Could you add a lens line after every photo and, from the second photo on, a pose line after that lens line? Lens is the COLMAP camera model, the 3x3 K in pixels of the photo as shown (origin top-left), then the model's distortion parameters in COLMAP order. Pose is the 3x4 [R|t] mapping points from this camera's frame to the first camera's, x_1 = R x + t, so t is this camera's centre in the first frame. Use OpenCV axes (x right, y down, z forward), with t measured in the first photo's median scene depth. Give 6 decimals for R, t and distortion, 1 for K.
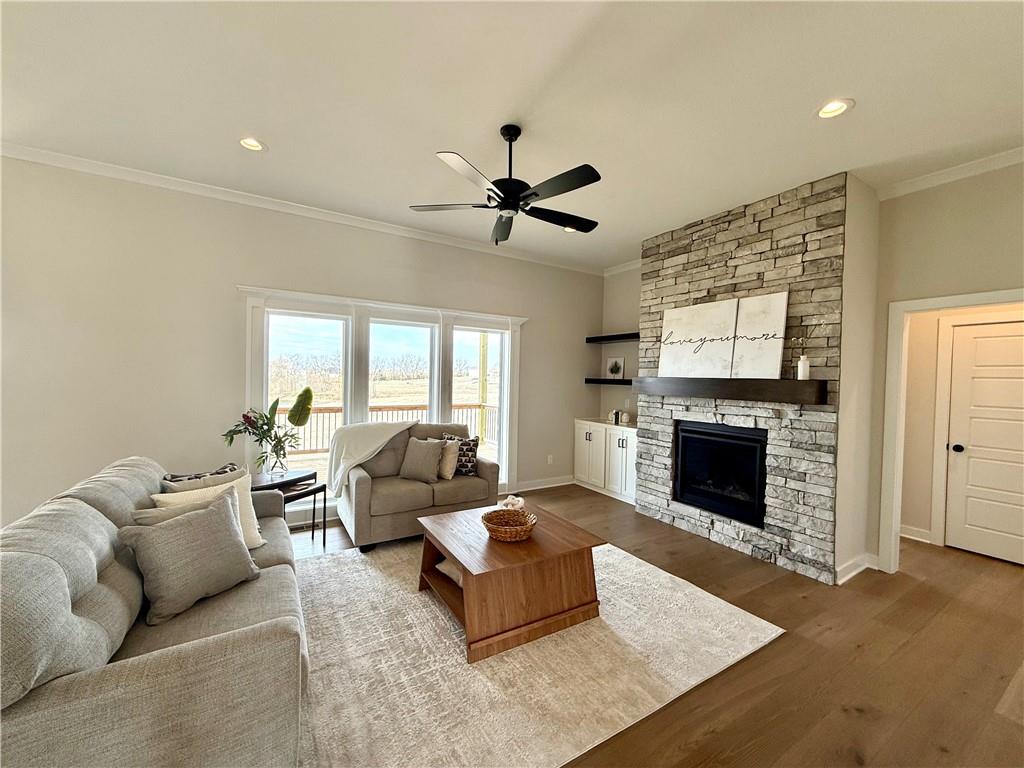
lens RADIAL K [[406.8, 0, 514.5], [0, 406.8, 381.4], [0, 0, 1]] dist [-0.003102, -0.000196]
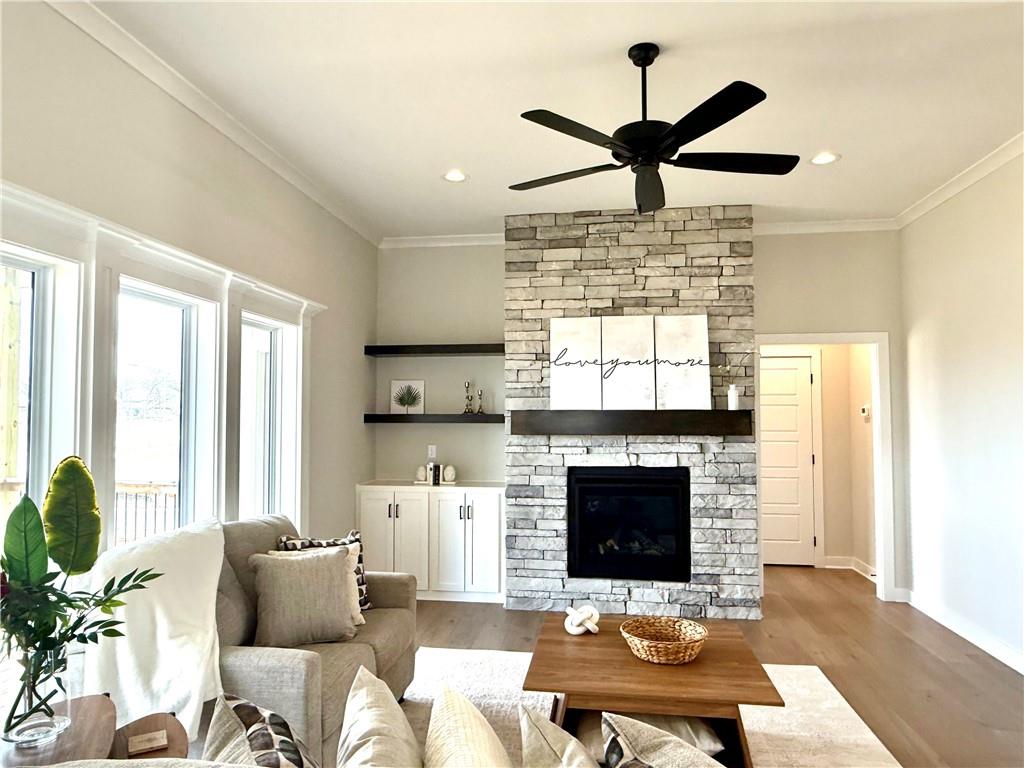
lens RADIAL K [[668.1, 0, 511.1], [0, 668.1, 381.9], [0, 0, 1]] dist [0.002273, -0.001102]
pose [[0.633815, 0.013938, 0.773359, -0.685718], [0.024364, 0.998982, -0.037972, -0.019054], [-0.773101, 0.042909, 0.632830, 0.338143]]
